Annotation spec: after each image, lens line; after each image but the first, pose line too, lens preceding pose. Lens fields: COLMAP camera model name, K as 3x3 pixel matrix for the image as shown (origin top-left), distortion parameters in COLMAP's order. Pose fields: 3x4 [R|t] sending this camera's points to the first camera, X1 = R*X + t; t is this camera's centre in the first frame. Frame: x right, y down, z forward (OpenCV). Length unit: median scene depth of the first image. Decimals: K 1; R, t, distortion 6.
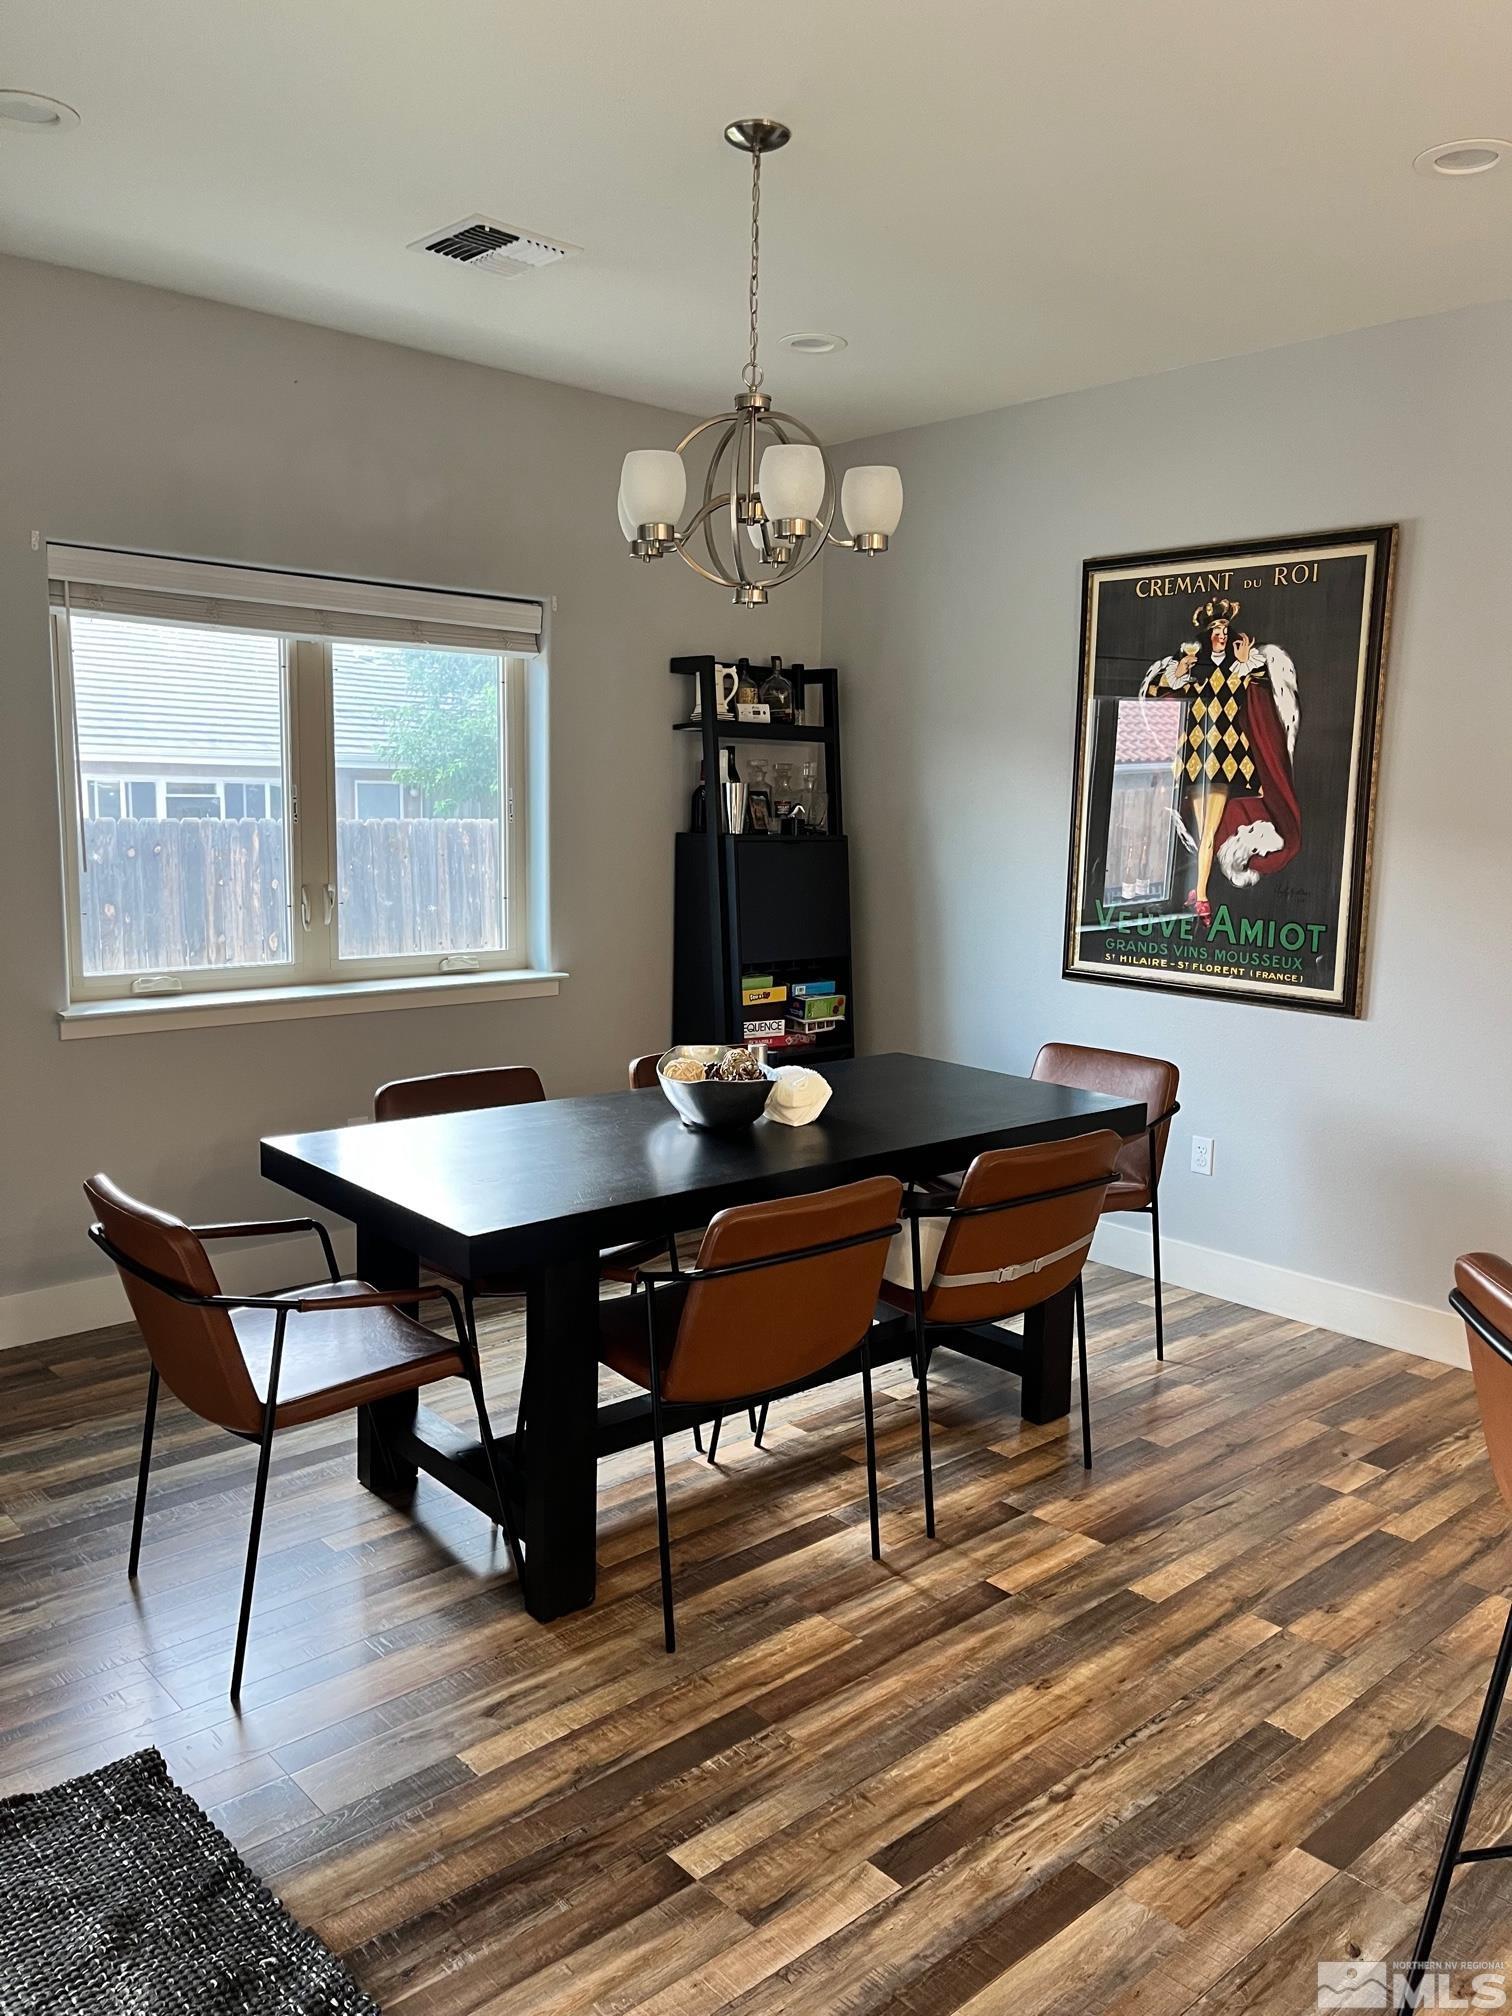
lens RADIAL K [[1515.7, 0, 756.3], [0, 1515.7, 1008.8], [0, 0, 1]] dist [0.014965, -0.000480]
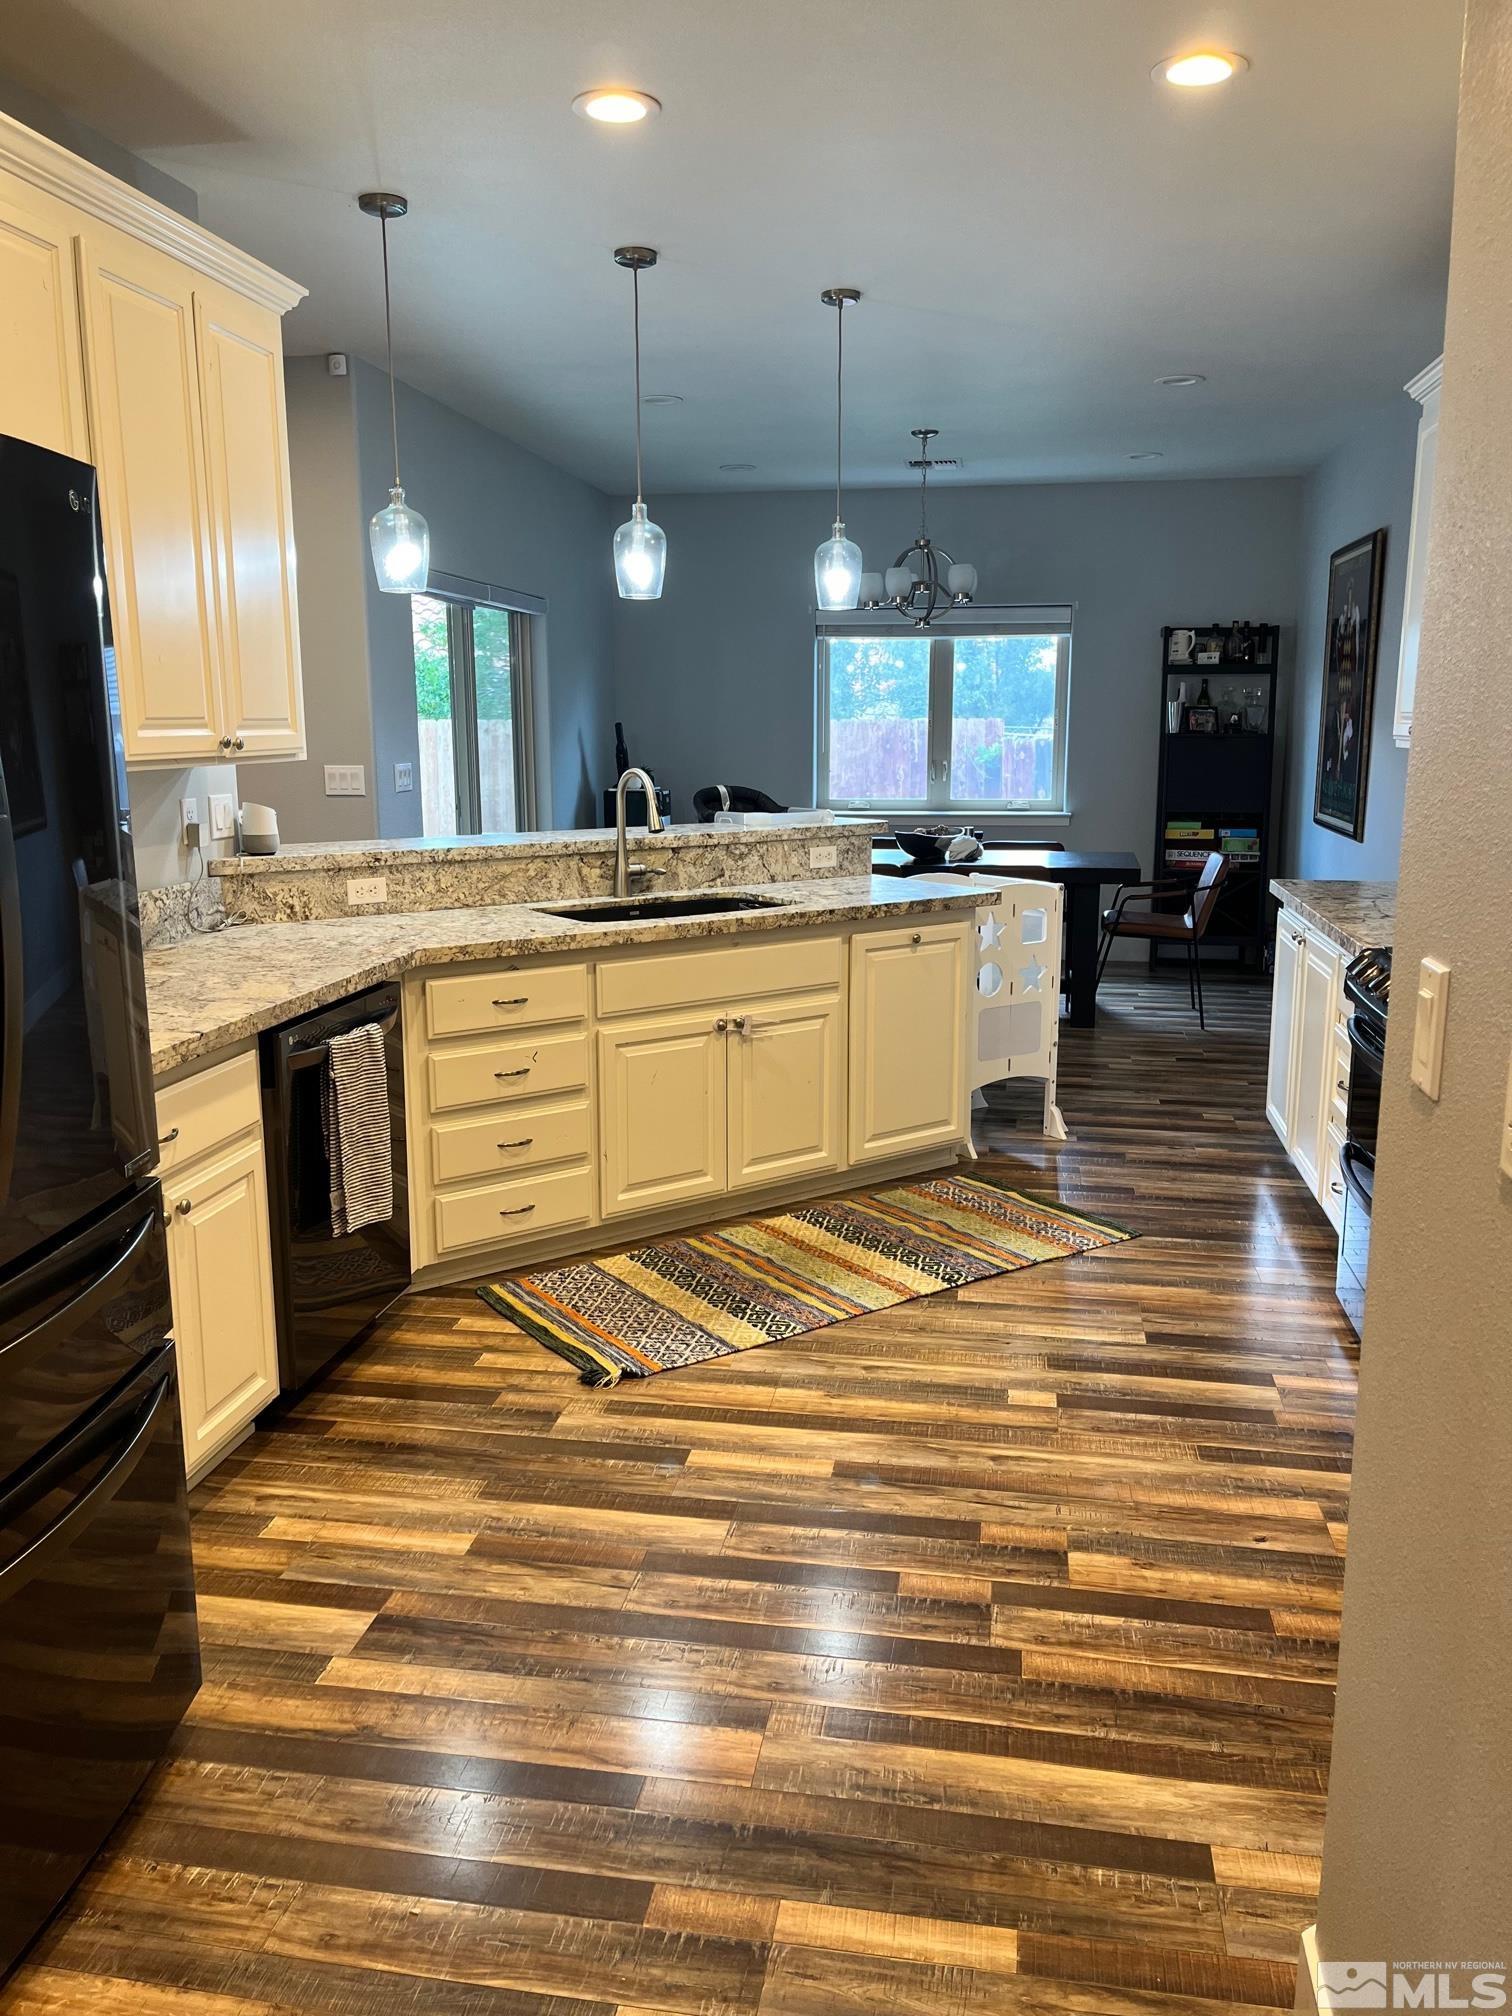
lens RADIAL K [[1515.7, 0, 755.7], [0, 1515.7, 1008.6], [0, 0, 1]] dist [0.014965, -0.000480]
pose [[0.621970, 0.126231, -0.772800, 1.049022], [-0.089574, 0.991912, 0.089930, 0.076786], [0.777901, 0.013289, 0.628246, -0.407573]]
